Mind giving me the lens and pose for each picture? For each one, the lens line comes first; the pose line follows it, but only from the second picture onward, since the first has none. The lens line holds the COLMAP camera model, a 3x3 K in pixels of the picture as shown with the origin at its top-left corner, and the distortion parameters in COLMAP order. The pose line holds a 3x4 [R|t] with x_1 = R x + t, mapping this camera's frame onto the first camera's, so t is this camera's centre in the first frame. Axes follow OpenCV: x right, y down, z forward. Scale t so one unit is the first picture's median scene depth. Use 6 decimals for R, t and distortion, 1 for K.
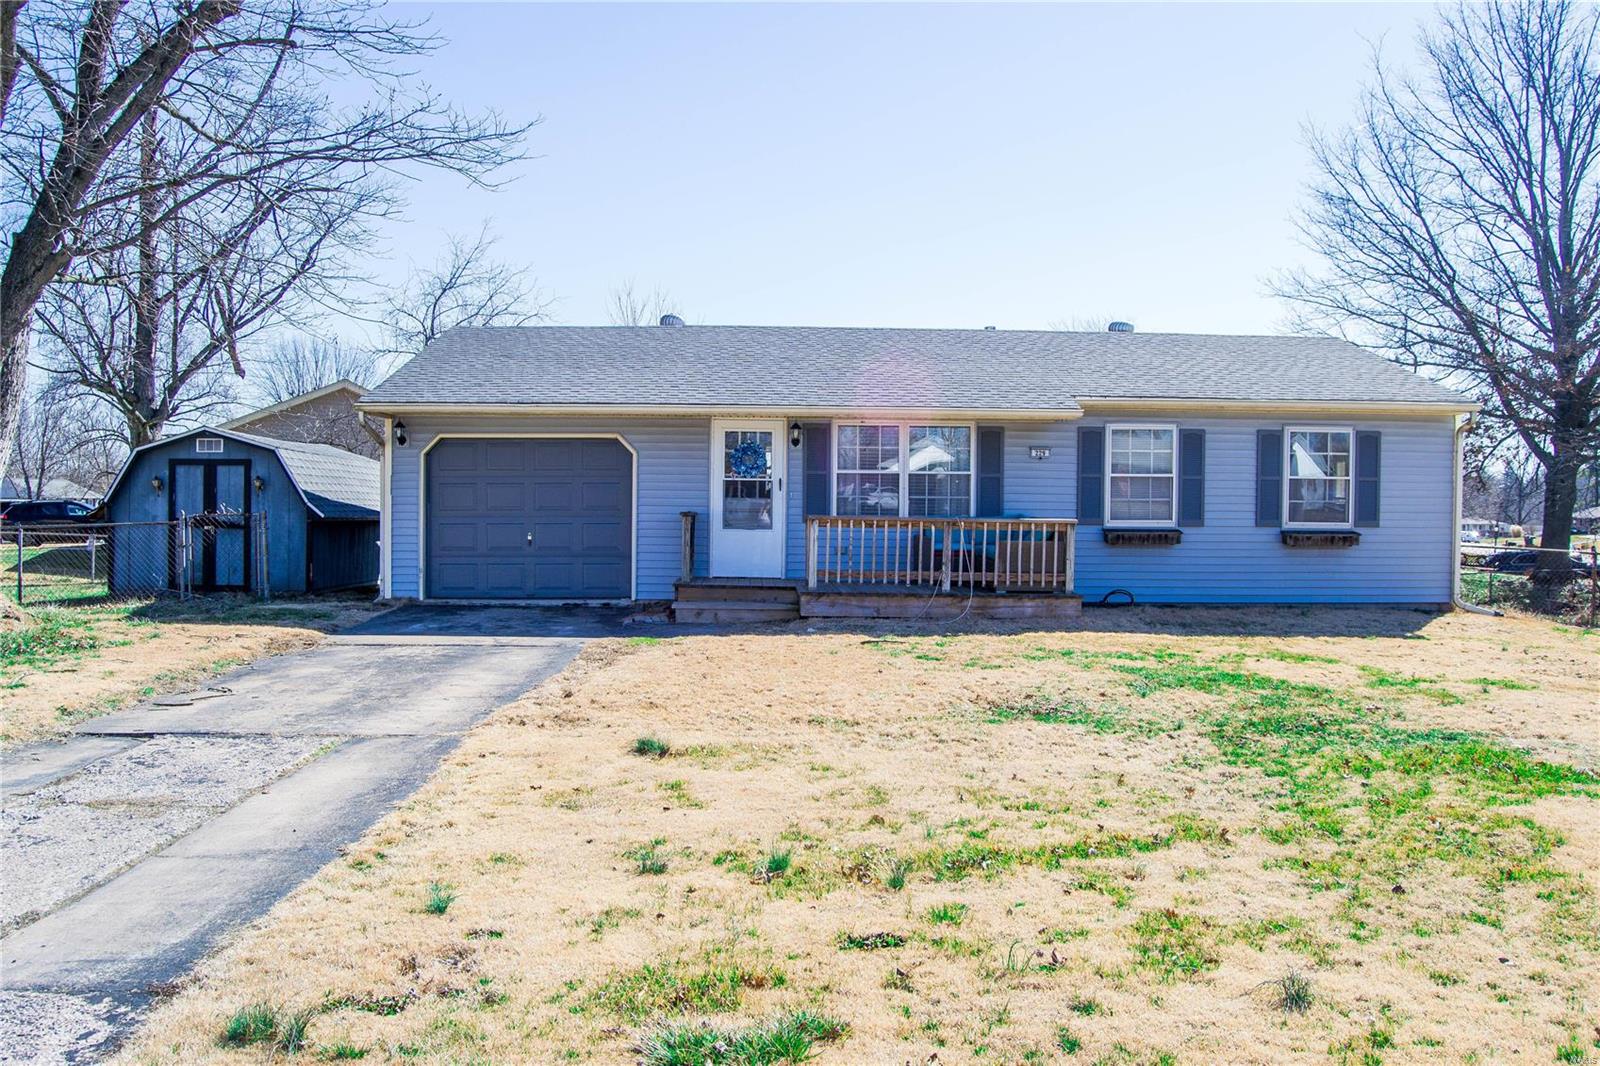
lens RADIAL K [[1269.8, 0, 792.5], [0, 1269.8, 526.5], [0, 0, 1]] dist [-0.097693, 0.041296]
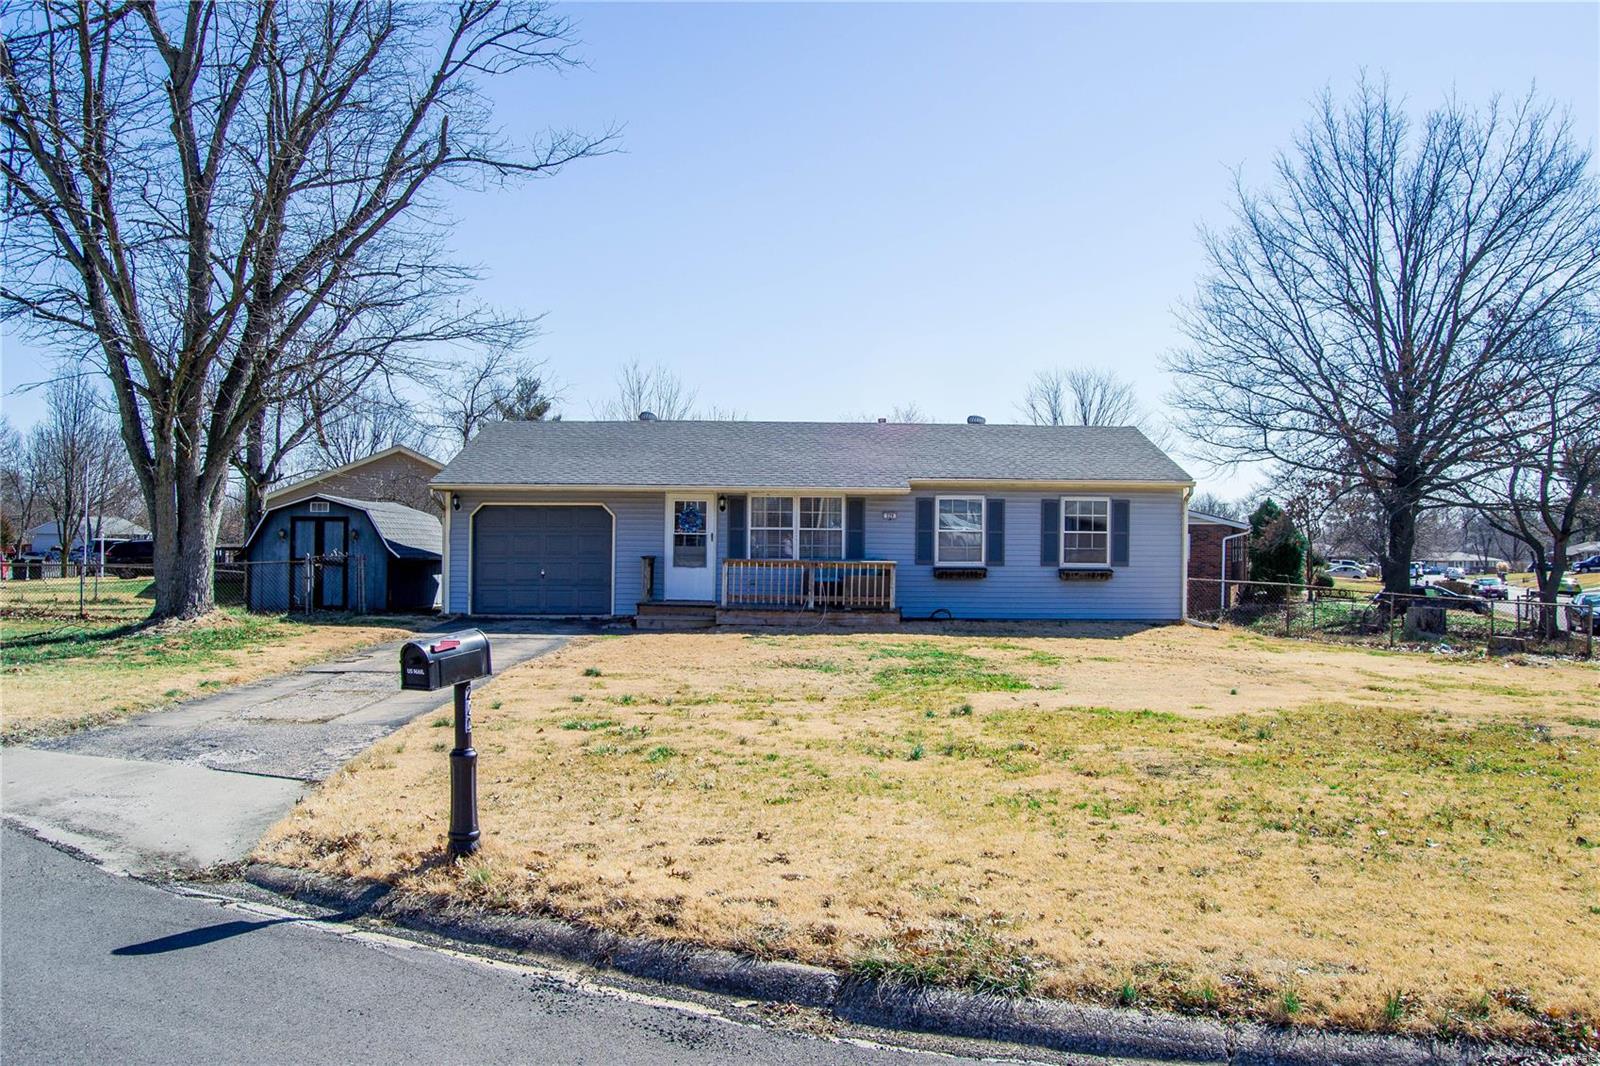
lens RADIAL K [[1269.8, 0, 792.5], [0, 1269.8, 526.5], [0, 0, 1]] dist [-0.097693, 0.041296]
pose [[0.999805, 0.001061, -0.019728, 0.112682], [-0.001629, 0.999584, -0.028796, -0.003201], [0.019689, 0.028823, 0.999391, -0.472503]]
